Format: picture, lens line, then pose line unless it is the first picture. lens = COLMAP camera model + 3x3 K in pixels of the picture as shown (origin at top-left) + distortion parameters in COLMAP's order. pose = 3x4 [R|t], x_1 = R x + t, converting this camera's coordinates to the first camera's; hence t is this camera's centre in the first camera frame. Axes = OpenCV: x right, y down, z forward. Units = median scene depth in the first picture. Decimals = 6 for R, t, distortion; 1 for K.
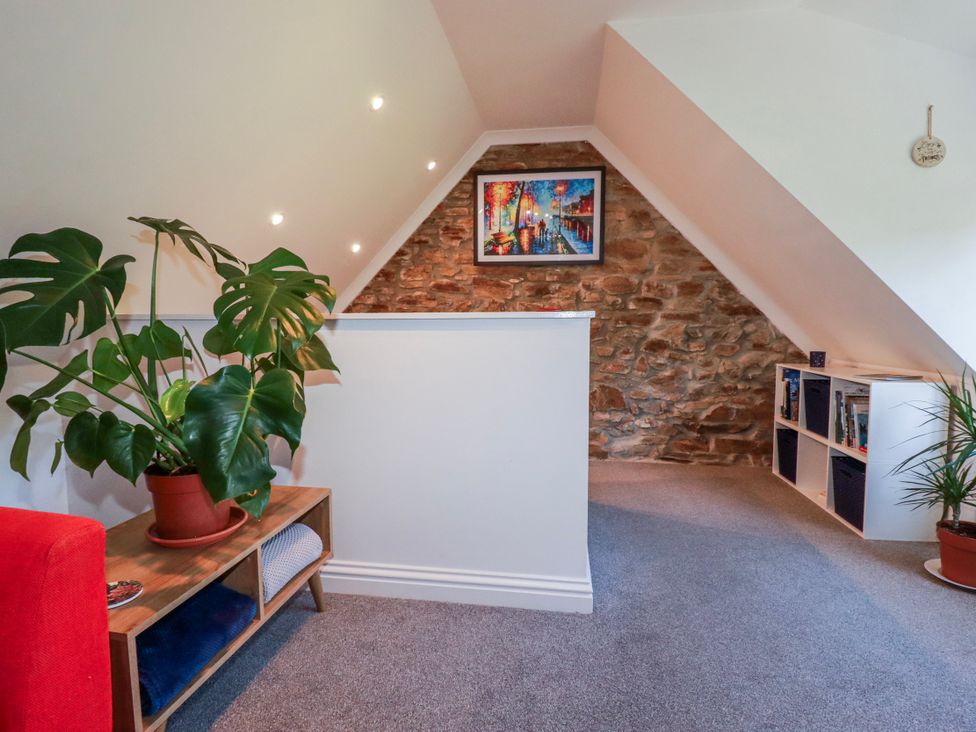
lens RADIAL K [[522.5, 0, 487.1], [0, 522.5, 360.6], [0, 0, 1]] dist [-0.001765, -0.002751]
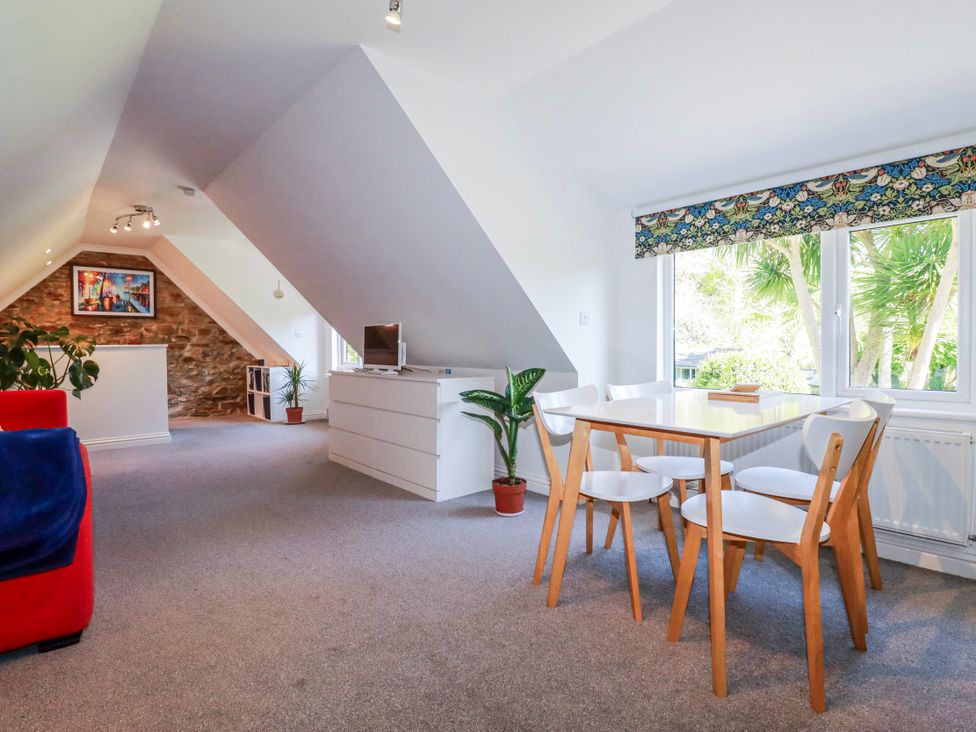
lens RADIAL K [[522.5, 0, 487.1], [0, 522.5, 360.6], [0, 0, 1]] dist [-0.001765, -0.002751]
pose [[0.667125, -0.025683, 0.744503, -0.408441], [0.061088, 0.997926, -0.020314, 0.087442], [-0.742437, 0.059032, 0.667310, -1.207637]]
